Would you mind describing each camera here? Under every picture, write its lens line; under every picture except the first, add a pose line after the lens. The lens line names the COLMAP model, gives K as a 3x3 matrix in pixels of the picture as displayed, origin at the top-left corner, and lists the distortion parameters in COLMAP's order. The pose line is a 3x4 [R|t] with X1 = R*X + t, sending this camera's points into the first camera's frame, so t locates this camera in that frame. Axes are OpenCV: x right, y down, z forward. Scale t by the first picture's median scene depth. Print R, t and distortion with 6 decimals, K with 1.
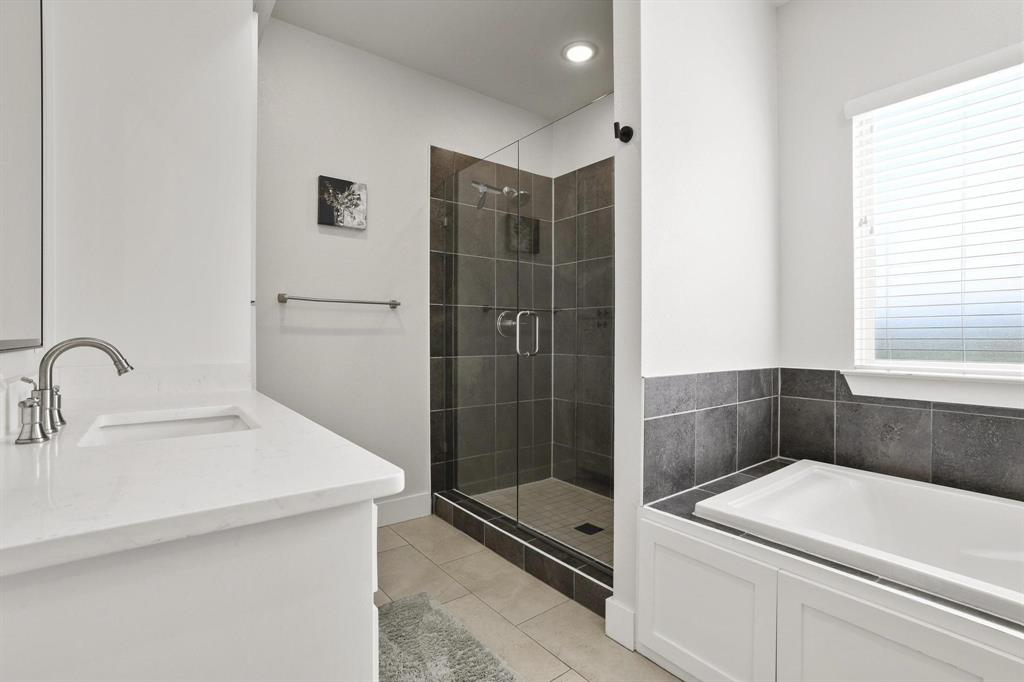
lens RADIAL K [[470.2, 0, 508.7], [0, 470.2, 339.6], [0, 0, 1]] dist [-0.027431, -0.000190]
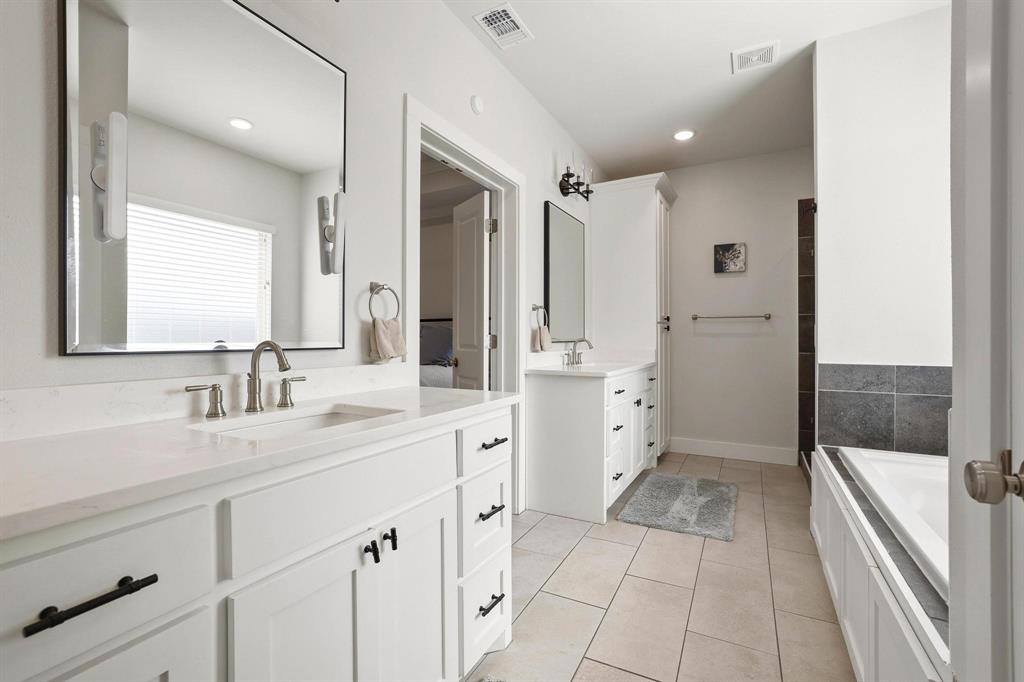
lens RADIAL K [[470.2, 0, 511.9], [0, 470.2, 339.9], [0, 0, 1]] dist [-0.027431, -0.000190]
pose [[0.402372, -0.000263, -0.915476, 0.907945], [-0.003138, 0.999994, -0.001667, 0.005307], [0.915471, 0.003543, 0.402369, -0.397772]]
